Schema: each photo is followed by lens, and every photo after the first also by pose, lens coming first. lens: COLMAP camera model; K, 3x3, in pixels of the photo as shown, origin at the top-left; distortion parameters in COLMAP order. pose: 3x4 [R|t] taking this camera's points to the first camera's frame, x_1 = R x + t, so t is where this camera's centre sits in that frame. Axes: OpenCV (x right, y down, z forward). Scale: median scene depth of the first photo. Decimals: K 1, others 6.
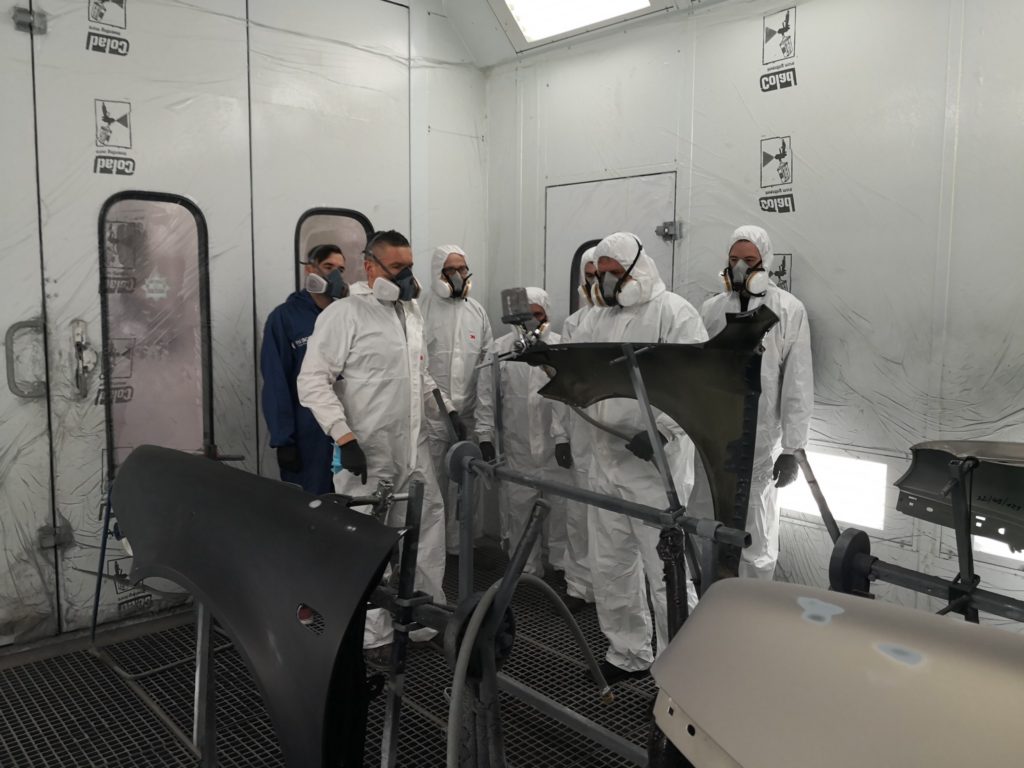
lens RADIAL K [[825.9, 0, 504.6], [0, 825.9, 368.1], [0, 0, 1]] dist [0.006839, -0.035841]
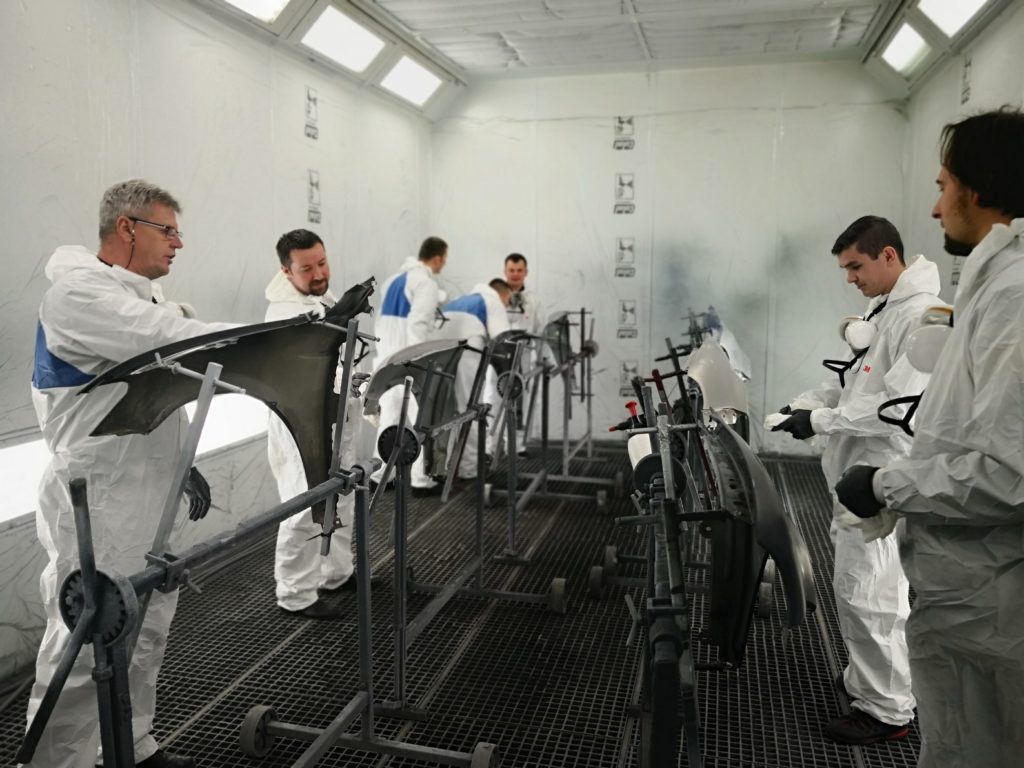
lens RADIAL K [[825.9, 0, 507.3], [0, 825.9, 371.6], [0, 0, 1]] dist [0.006839, -0.035841]
pose [[-0.557125, -0.108769, 0.823275, -0.497110], [0.067606, 0.982154, 0.175510, -0.081635], [-0.827672, 0.153439, -0.539829, 0.885077]]
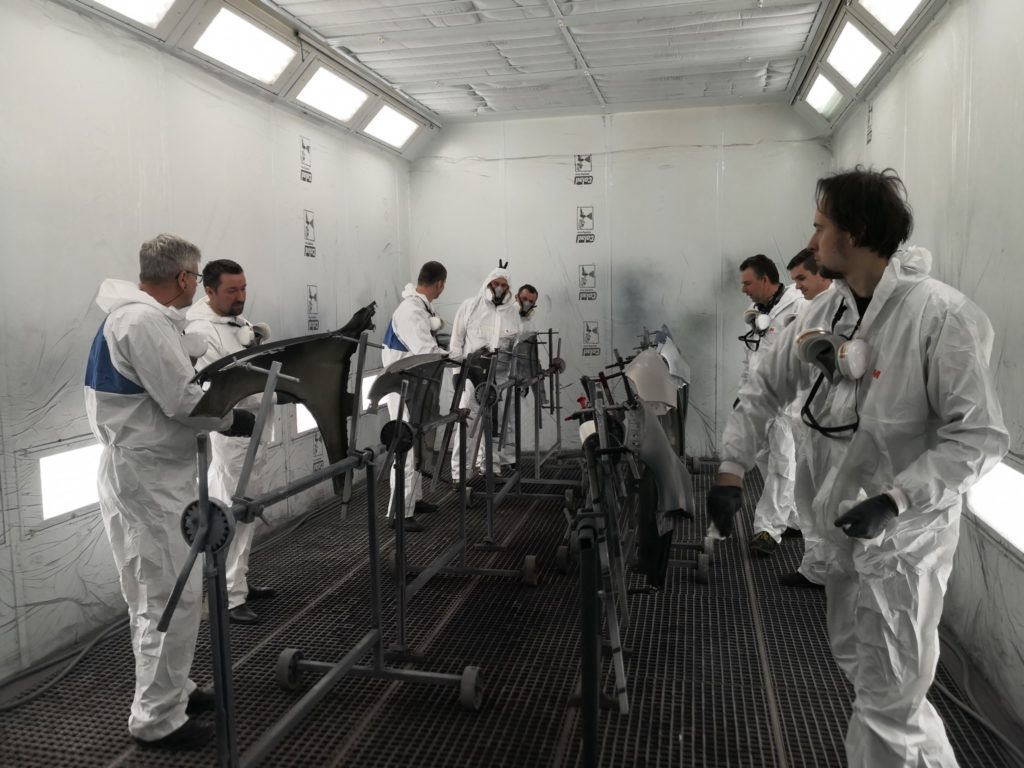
lens RADIAL K [[825.9, 0, 492.2], [0, 825.9, 398.8], [0, 0, 1]] dist [0.006839, -0.035841]
pose [[-0.567441, -0.096644, 0.817723, -0.671238], [0.088320, 0.980215, 0.177137, -0.089990], [-0.818664, 0.172736, -0.547679, 0.999785]]
